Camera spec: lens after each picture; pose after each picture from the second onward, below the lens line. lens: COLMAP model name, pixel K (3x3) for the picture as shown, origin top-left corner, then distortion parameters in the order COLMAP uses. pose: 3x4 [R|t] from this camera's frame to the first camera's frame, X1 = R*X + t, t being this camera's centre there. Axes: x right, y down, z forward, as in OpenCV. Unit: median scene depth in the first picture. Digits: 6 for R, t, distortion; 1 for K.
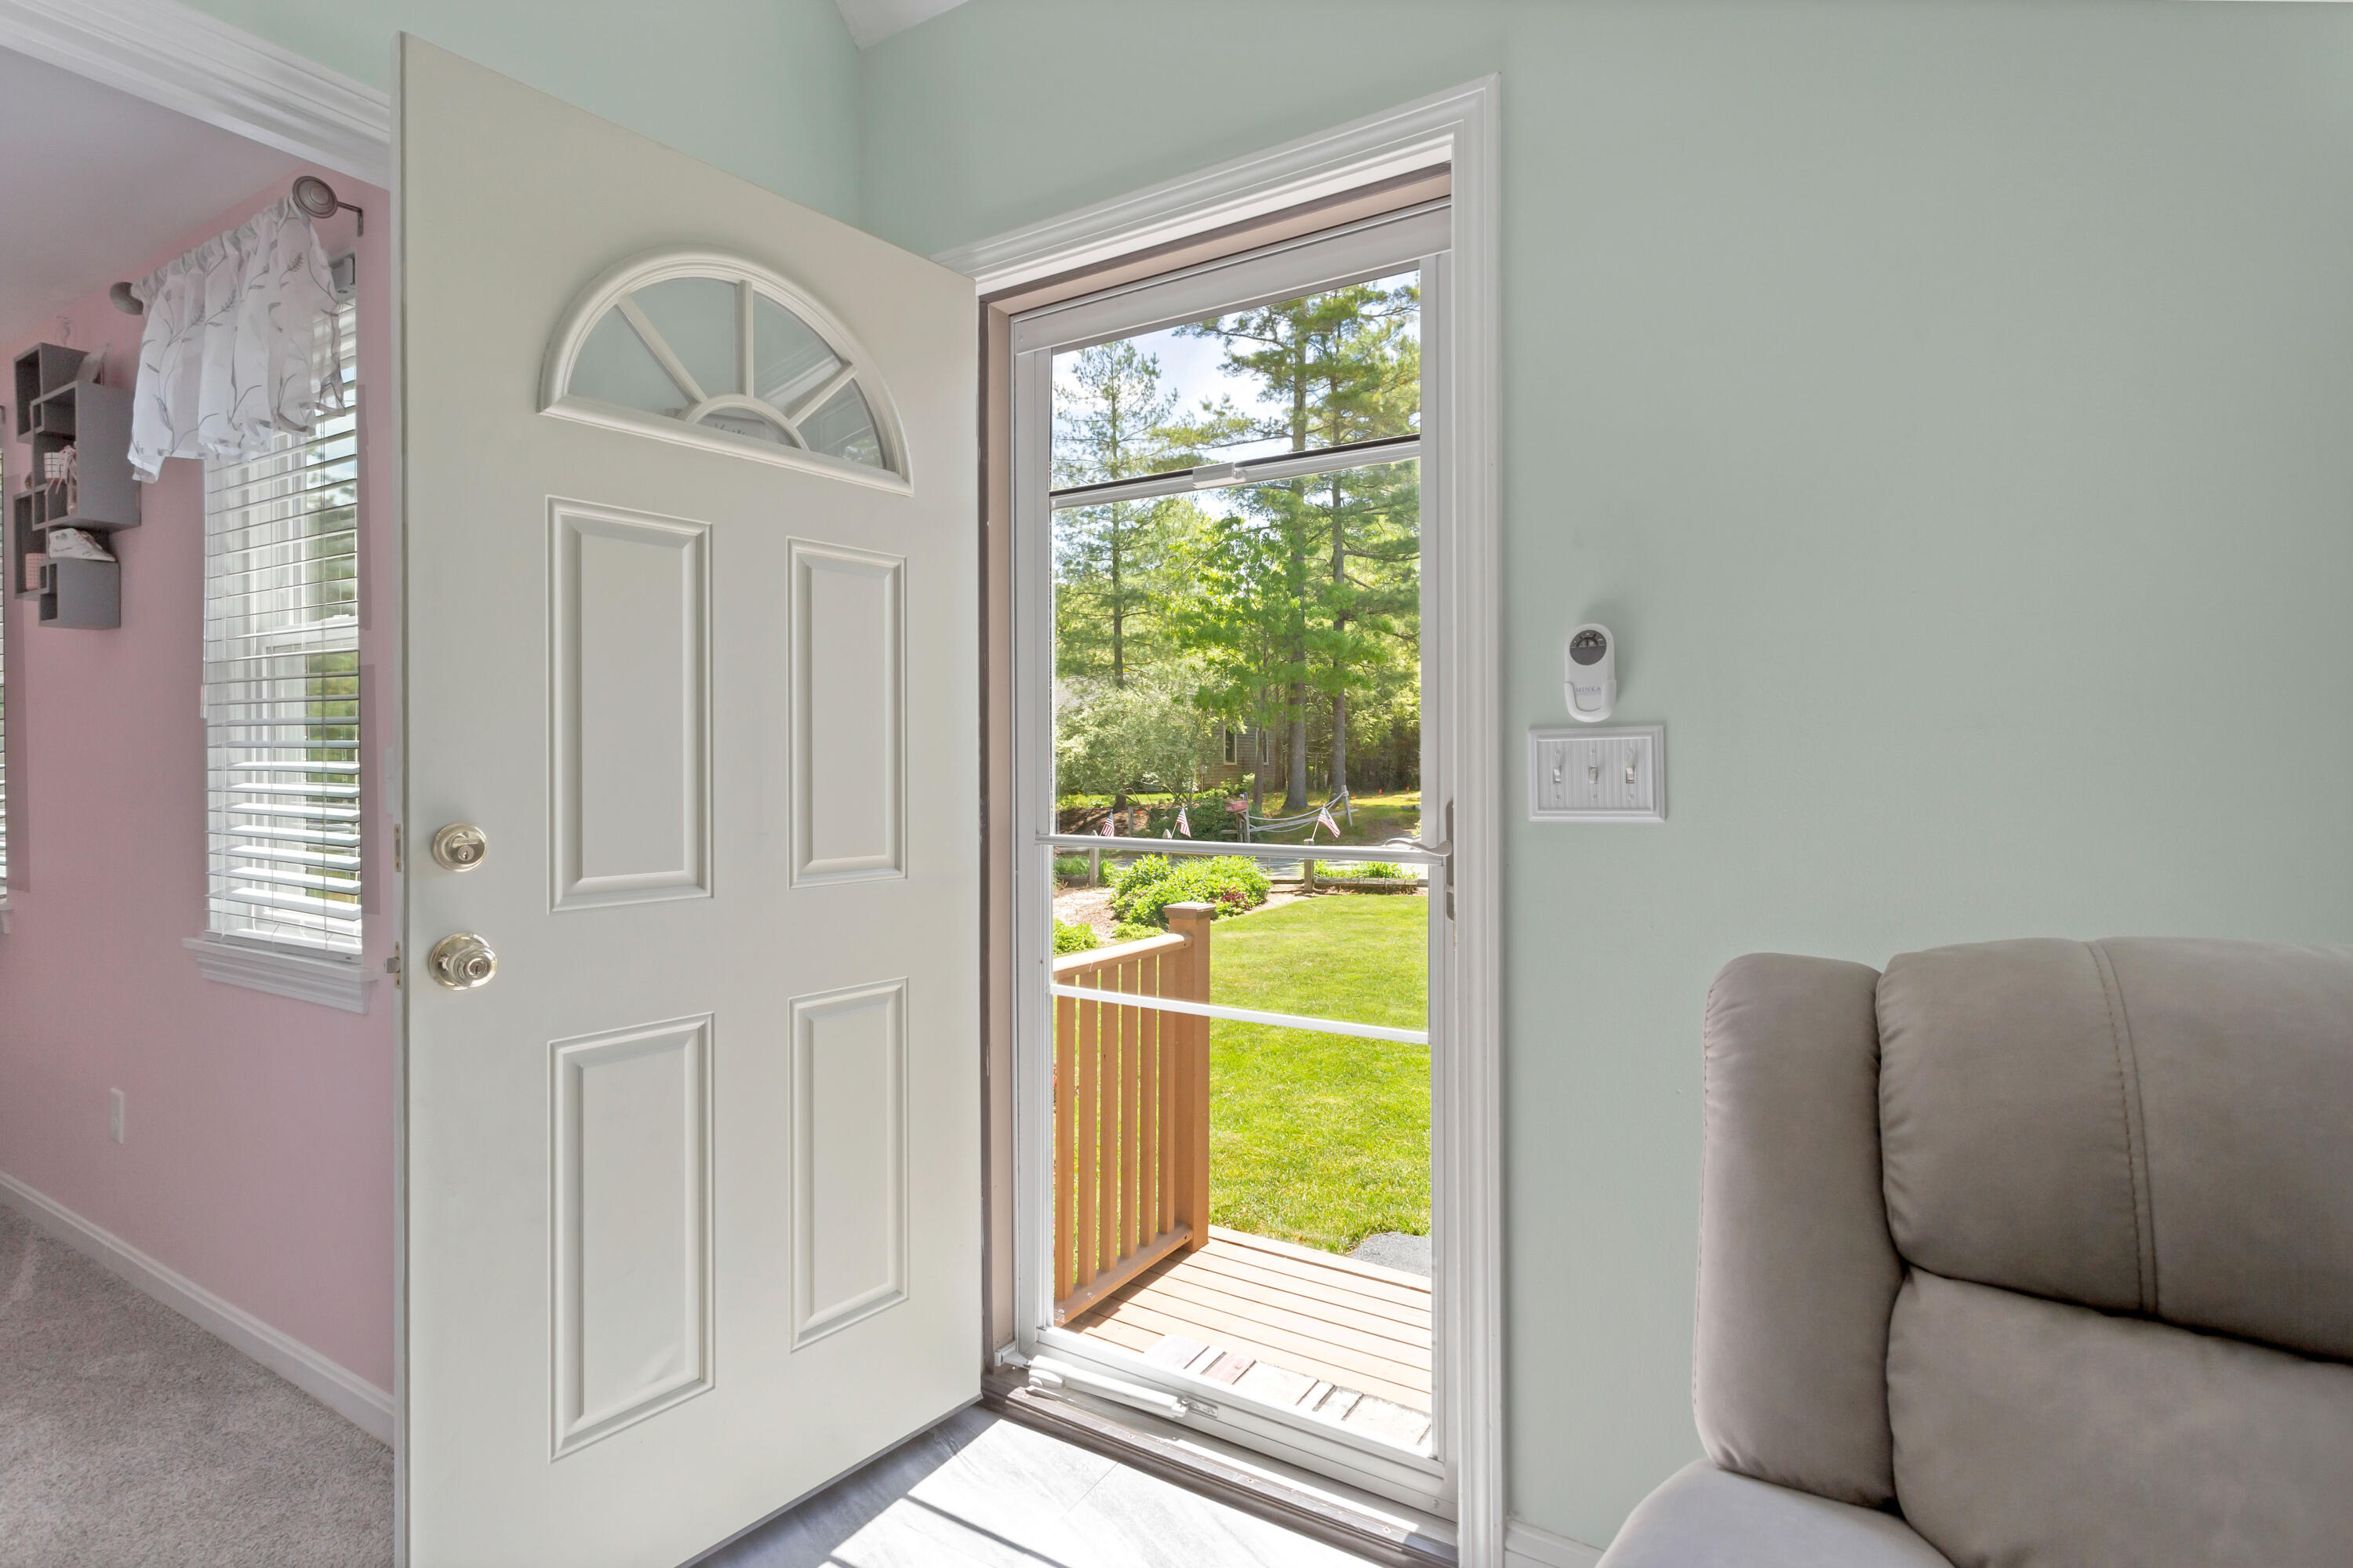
lens RADIAL K [[1139.2, 0, 1170.9], [0, 1139.2, 773.5], [0, 0, 1]] dist [0.000925, 0.000703]
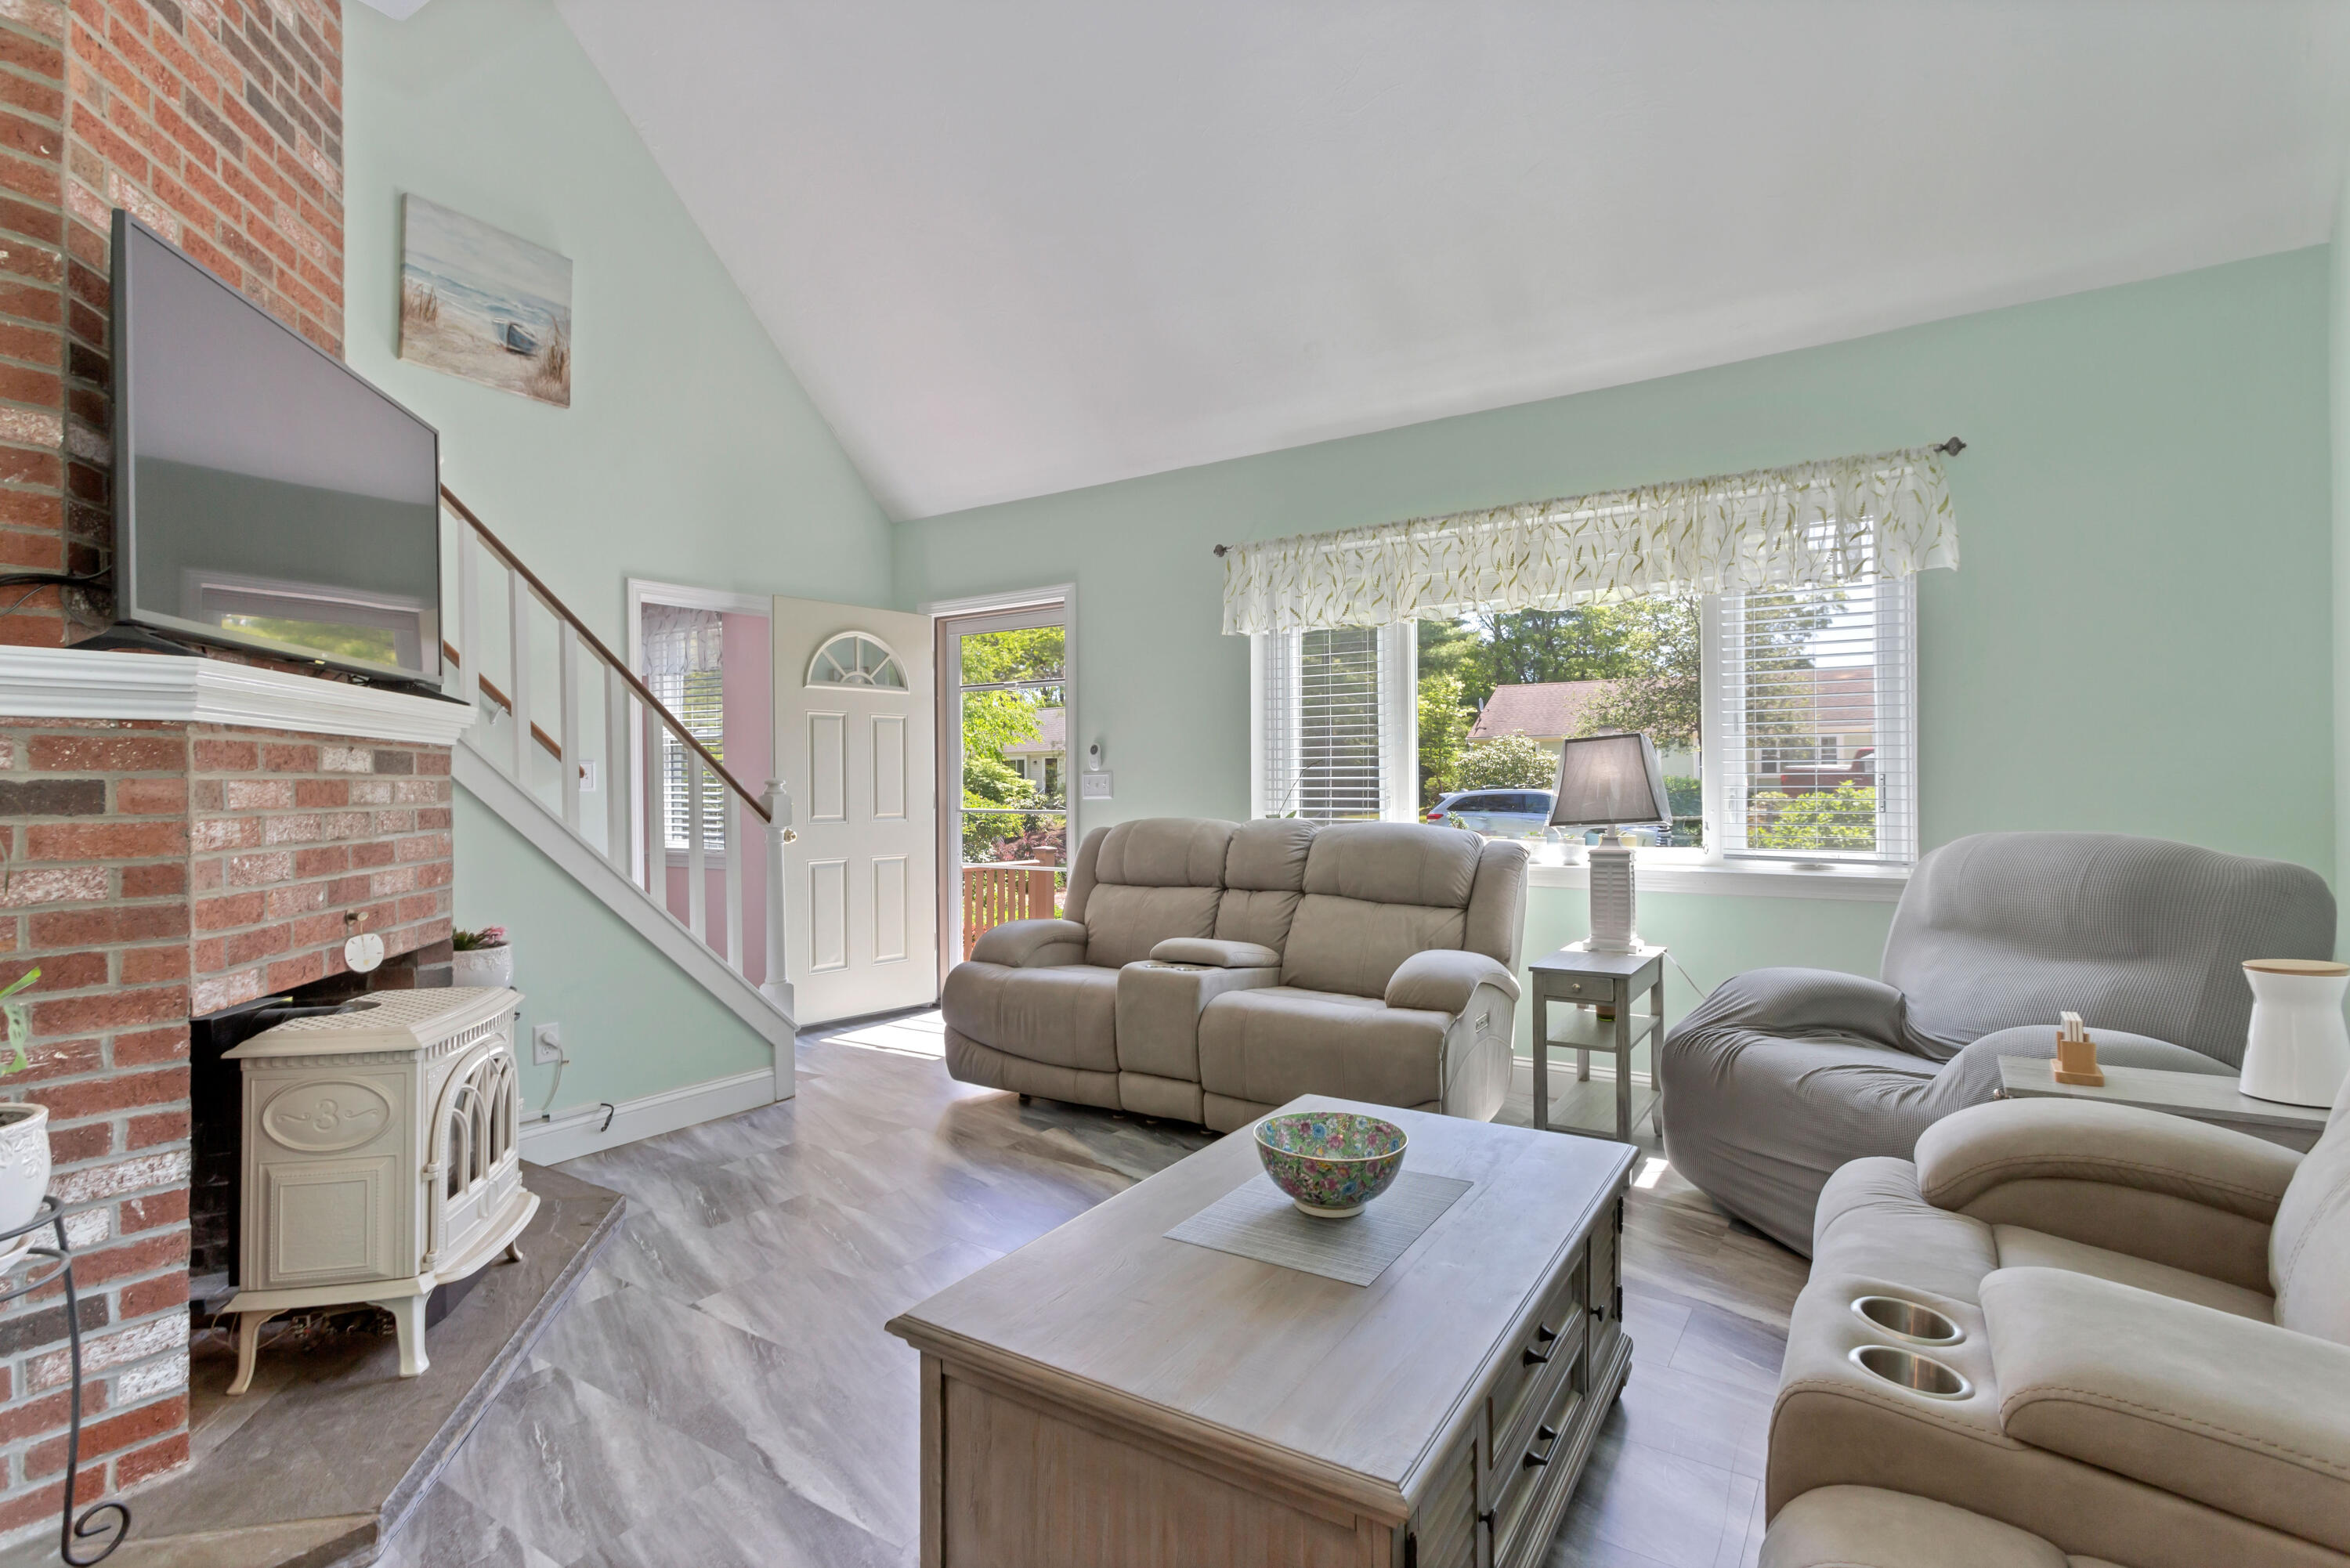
lens RADIAL K [[1137.6, 0, 1169.4], [0, 1137.6, 773.5], [0, 0, 1]] dist [0.000925, 0.000703]
pose [[0.999214, -0.004615, -0.039377, 0.700954], [0.003911, 0.999831, -0.017957, 0.026646], [0.039453, 0.017789, 0.999063, -2.397414]]
